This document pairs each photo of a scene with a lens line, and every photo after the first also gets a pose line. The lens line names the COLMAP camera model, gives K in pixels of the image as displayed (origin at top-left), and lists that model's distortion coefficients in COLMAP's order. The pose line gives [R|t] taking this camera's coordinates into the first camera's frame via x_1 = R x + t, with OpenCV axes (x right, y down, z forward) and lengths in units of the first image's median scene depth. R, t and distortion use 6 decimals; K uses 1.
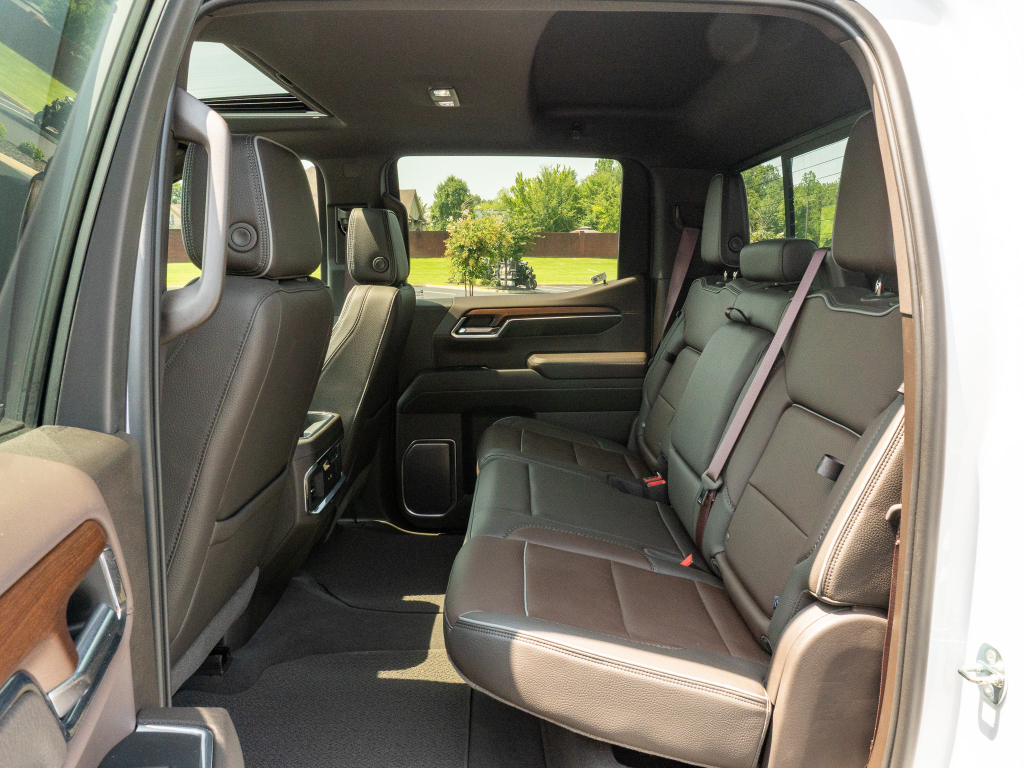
lens RADIAL K [[771.4, 0, 511.7], [0, 771.4, 390.8], [0, 0, 1]] dist [-0.008518, -0.005249]
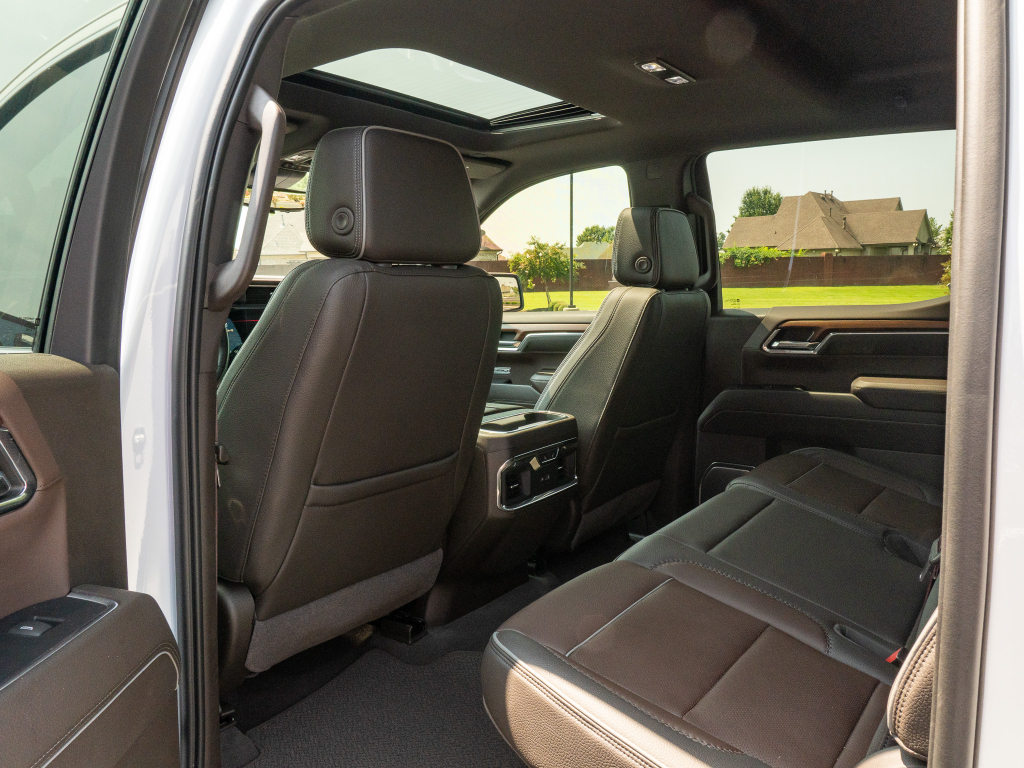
lens RADIAL K [[771.4, 0, 522.7], [0, 771.4, 388.5], [0, 0, 1]] dist [-0.008518, -0.005249]
pose [[0.821121, 0.075135, -0.565788, 0.202968], [-0.096829, 0.995266, -0.008360, 0.007299], [0.562481, 0.061649, 0.824509, 0.118482]]
